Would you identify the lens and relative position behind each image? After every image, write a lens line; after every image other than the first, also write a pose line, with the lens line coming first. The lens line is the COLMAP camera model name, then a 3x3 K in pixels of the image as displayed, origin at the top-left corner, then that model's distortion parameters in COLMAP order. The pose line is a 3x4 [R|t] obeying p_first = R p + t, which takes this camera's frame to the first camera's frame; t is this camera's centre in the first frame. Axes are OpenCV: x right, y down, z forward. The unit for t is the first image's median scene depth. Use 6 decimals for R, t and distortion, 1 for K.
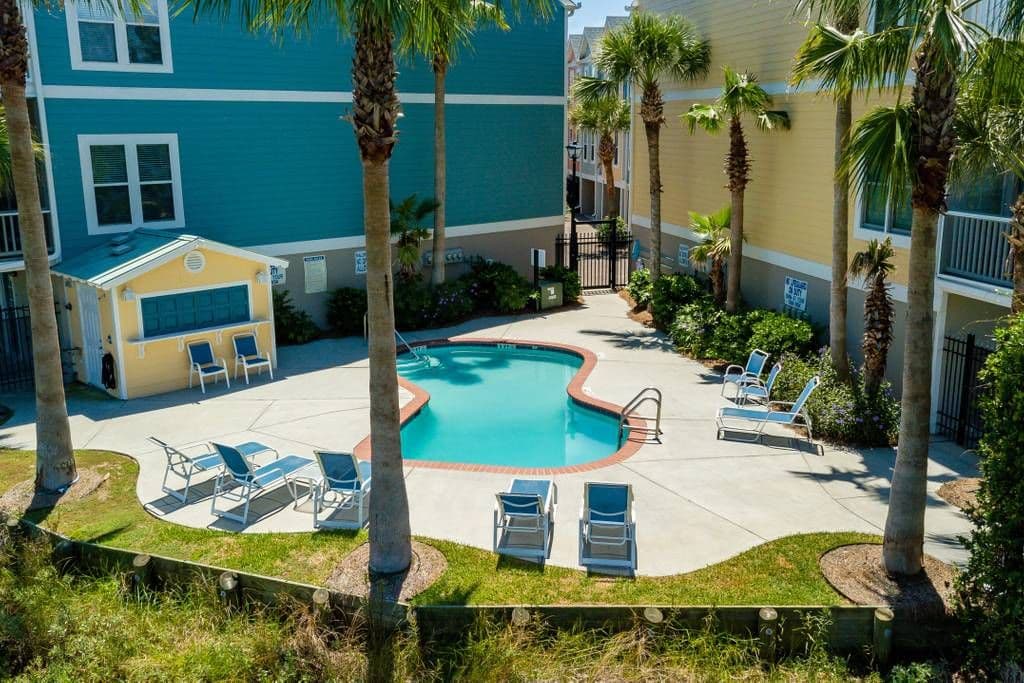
lens RADIAL K [[934.6, 0, 512.0], [0, 934.6, 341.5], [0, 0, 1]] dist [0.000270, -0.002870]
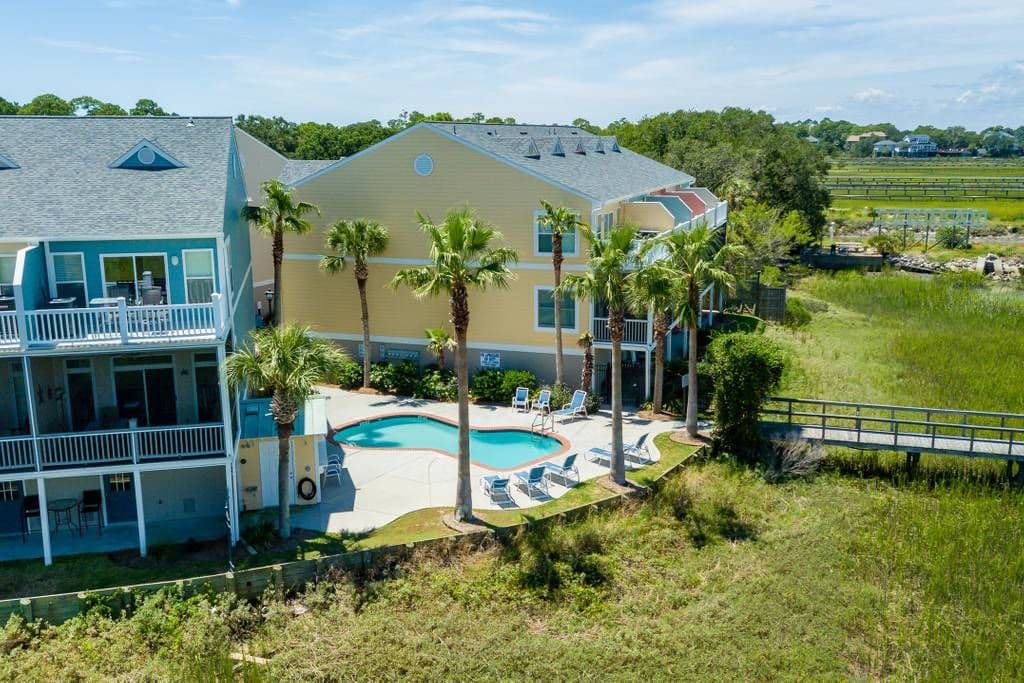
lens RADIAL K [[934.6, 0, 512.0], [0, 934.6, 341.5], [0, 0, 1]] dist [0.000270, -0.002870]
pose [[0.501687, -0.150440, 0.851868, -1.800702], [0.197146, 0.978731, 0.056739, -0.255841], [-0.842285, 0.139477, 0.520675, -0.107388]]
